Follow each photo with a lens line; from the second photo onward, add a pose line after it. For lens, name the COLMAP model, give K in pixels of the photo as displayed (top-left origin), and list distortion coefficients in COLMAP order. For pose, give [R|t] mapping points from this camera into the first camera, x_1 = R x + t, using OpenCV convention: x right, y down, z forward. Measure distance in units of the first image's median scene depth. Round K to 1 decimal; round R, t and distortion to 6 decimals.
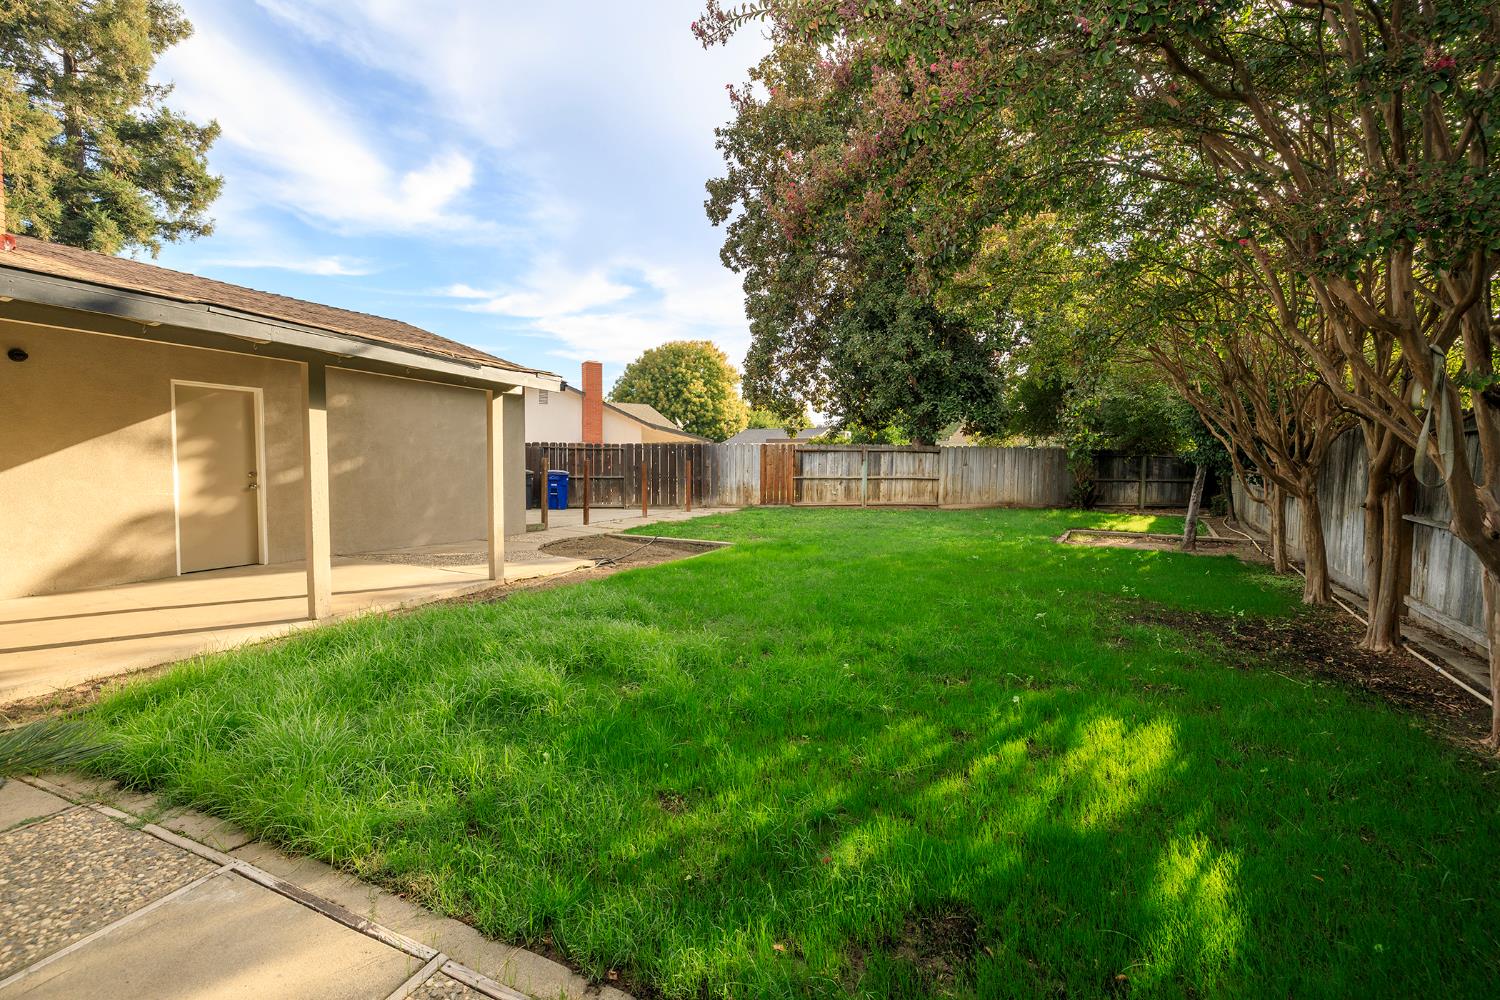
lens RADIAL K [[625.8, 0, 742.1], [0, 625.8, 494.7], [0, 0, 1]] dist [-0.000752, 0.000114]
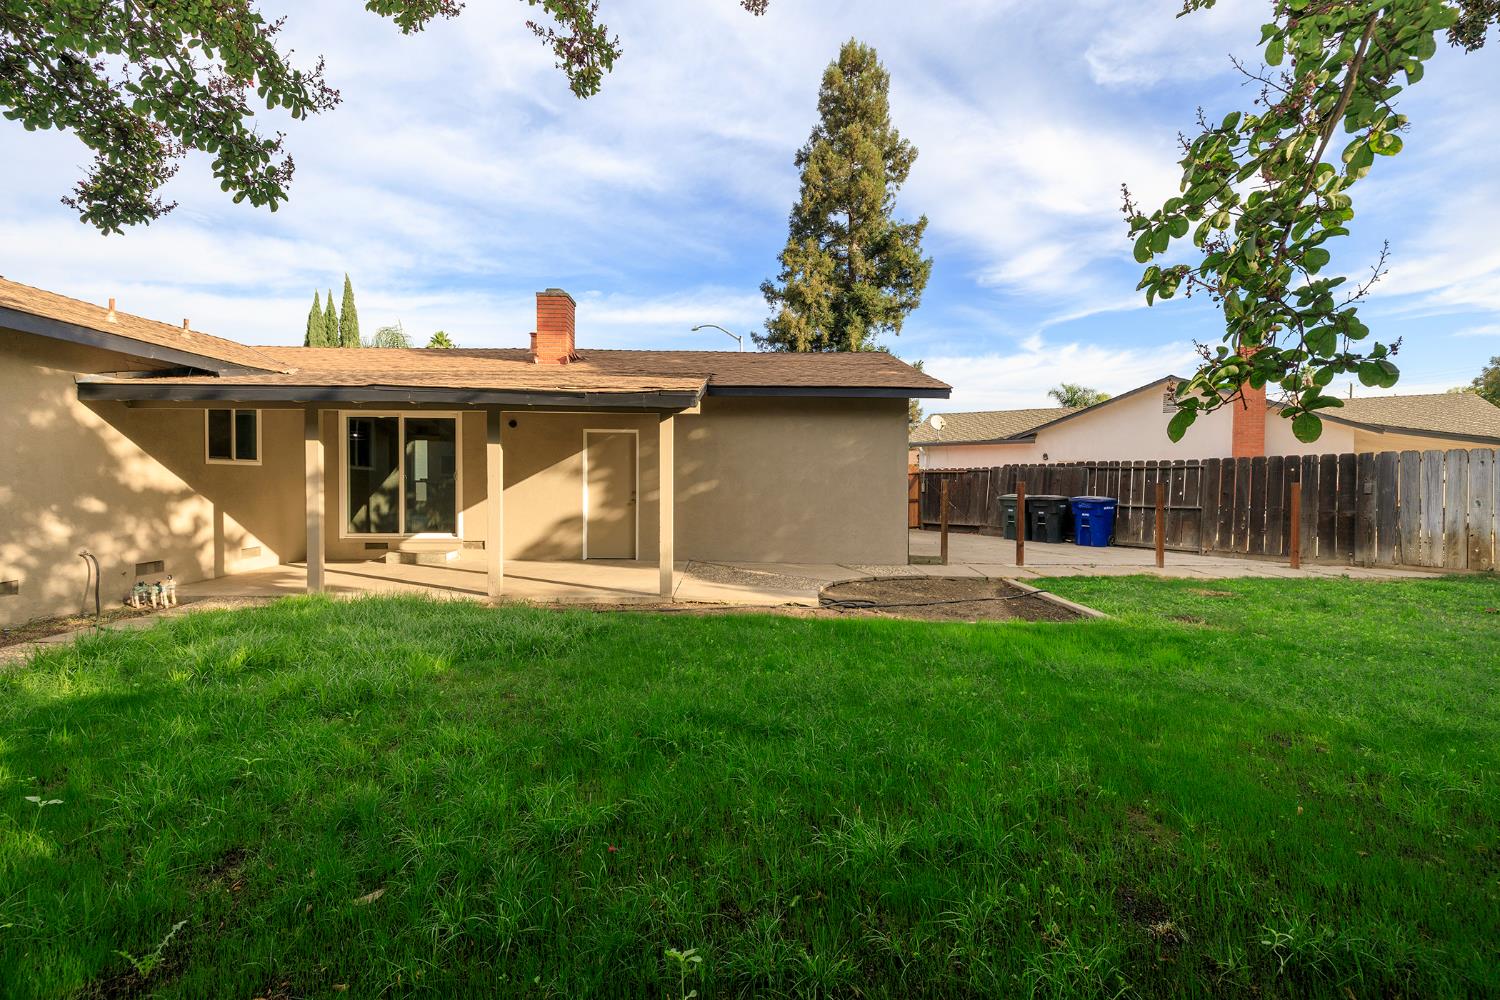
lens RADIAL K [[629.9, 0, 738.1], [0, 629.9, 494.0], [0, 0, 1]] dist [-0.000679, 0.000245]
pose [[0.414119, 0.006953, -0.910196, 0.496906], [-0.049064, 0.998688, -0.014694, -0.018915], [0.908899, 0.050743, 0.413917, 0.558682]]
